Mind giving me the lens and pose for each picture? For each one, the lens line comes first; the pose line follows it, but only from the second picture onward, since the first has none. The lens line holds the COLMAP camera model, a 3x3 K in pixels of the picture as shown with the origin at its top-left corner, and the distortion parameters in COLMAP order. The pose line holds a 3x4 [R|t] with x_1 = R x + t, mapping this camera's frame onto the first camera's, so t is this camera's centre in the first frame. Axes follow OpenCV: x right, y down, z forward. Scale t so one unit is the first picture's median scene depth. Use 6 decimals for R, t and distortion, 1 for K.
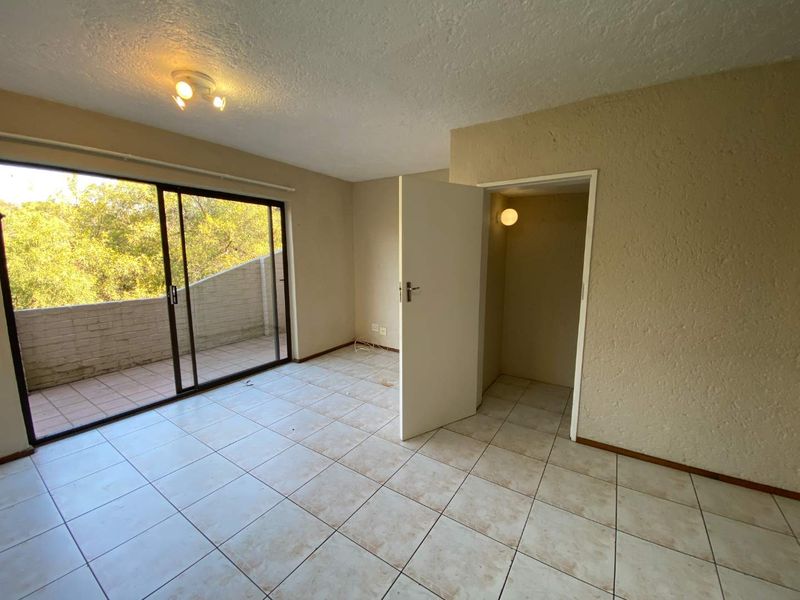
lens RADIAL K [[322.8, 0, 395.9], [0, 322.8, 298.5], [0, 0, 1]] dist [0.004434, -0.009796]
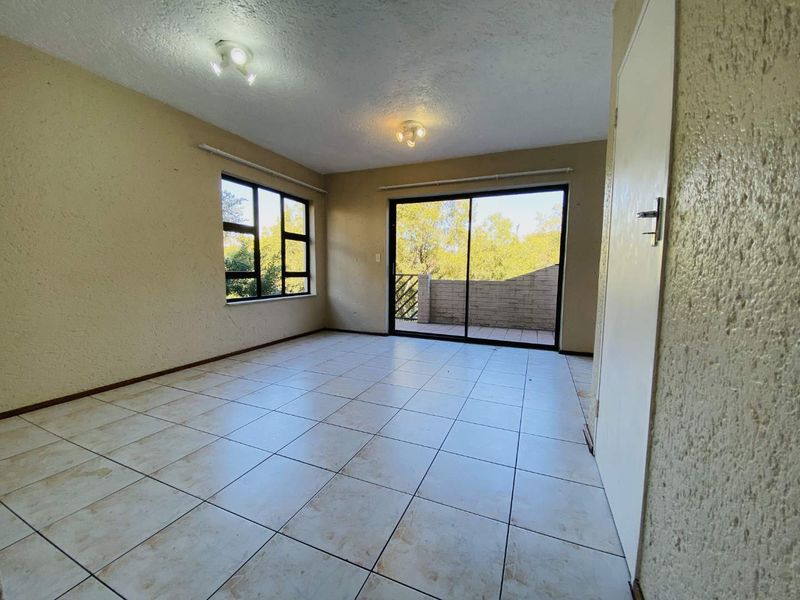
lens RADIAL K [[322.8, 0, 397.0], [0, 322.8, 296.0], [0, 0, 1]] dist [0.004434, -0.009796]
pose [[0.186594, 0.074583, -0.979602, 0.887336], [-0.150515, 0.987513, 0.046515, 0.109172], [0.970839, 0.138766, 0.195490, 0.590918]]
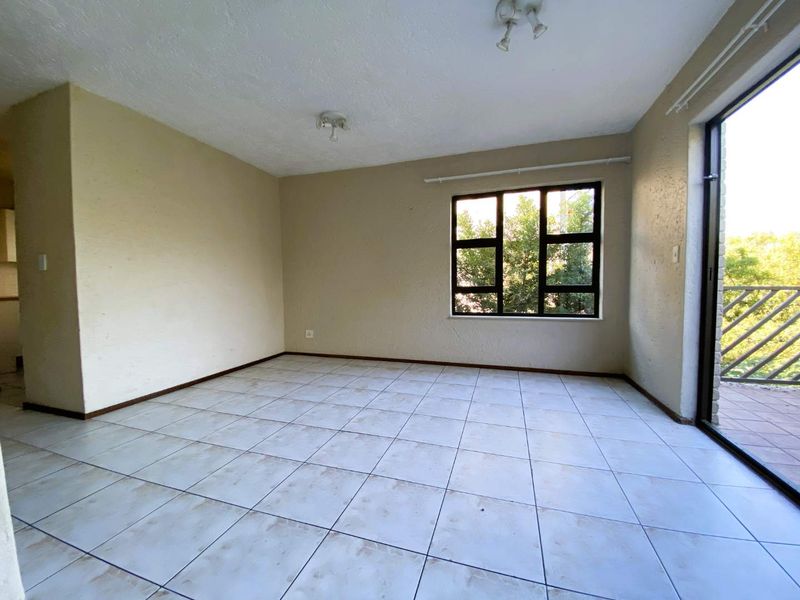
lens RADIAL K [[322.8, 0, 398.3], [0, 322.8, 293.2], [0, 0, 1]] dist [0.004434, -0.009796]
pose [[-0.962564, 0.016028, -0.270582, -0.048748], [-0.030660, 0.985405, 0.167441, -0.039790], [0.269317, 0.169469, -0.948024, 1.562713]]
